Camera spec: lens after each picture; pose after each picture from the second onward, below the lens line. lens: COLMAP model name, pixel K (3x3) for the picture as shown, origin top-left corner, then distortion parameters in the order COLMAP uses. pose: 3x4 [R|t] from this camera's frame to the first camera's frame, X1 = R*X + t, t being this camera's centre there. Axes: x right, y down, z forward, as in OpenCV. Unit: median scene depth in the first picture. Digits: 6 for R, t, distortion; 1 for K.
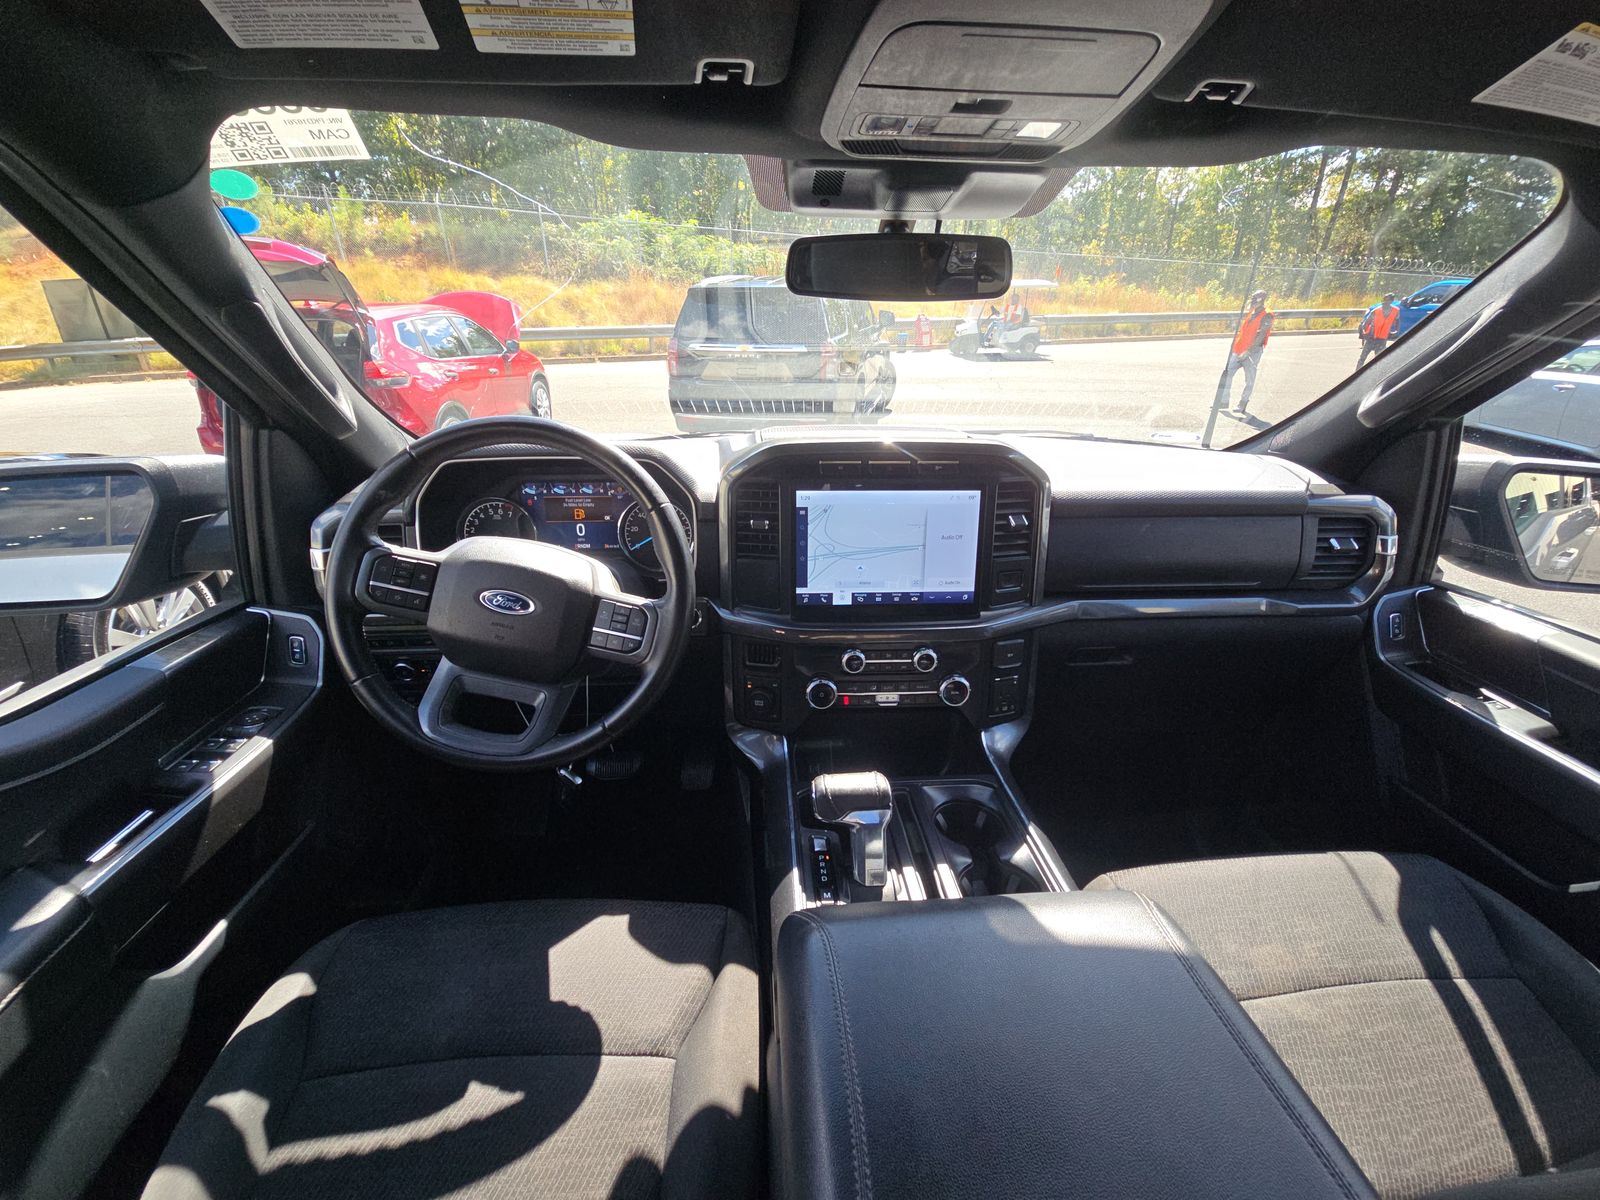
lens RADIAL K [[667.5, 0, 800.0], [0, 667.5, 600.0], [0, 0, 1]] dist [-0.000285, 0.000261]
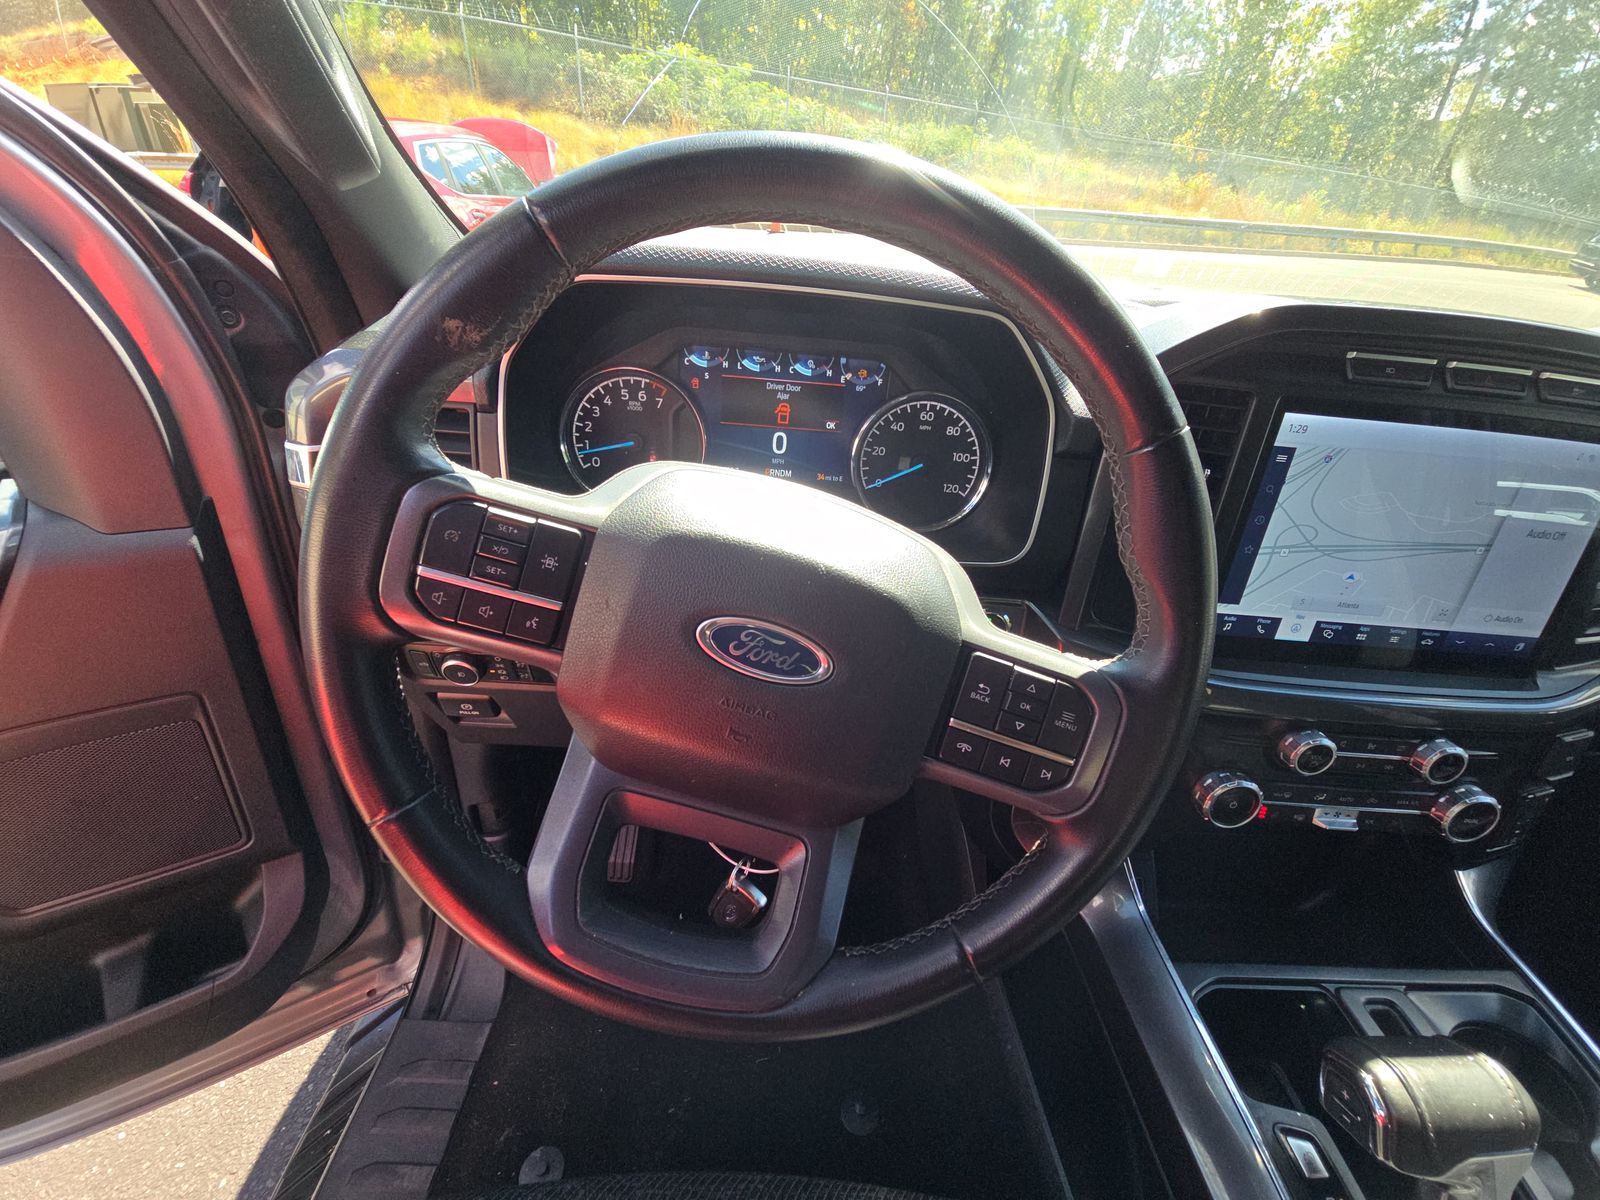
lens RADIAL K [[666.3, 0, 800.0], [0, 666.3, 600.0], [0, 0, 1]] dist [0.015649, -0.009979]
pose [[0.995249, 0.096946, -0.008965, -0.295085], [-0.094616, 0.984805, 0.145625, -0.059672], [0.022947, -0.144085, 0.989299, 0.438260]]
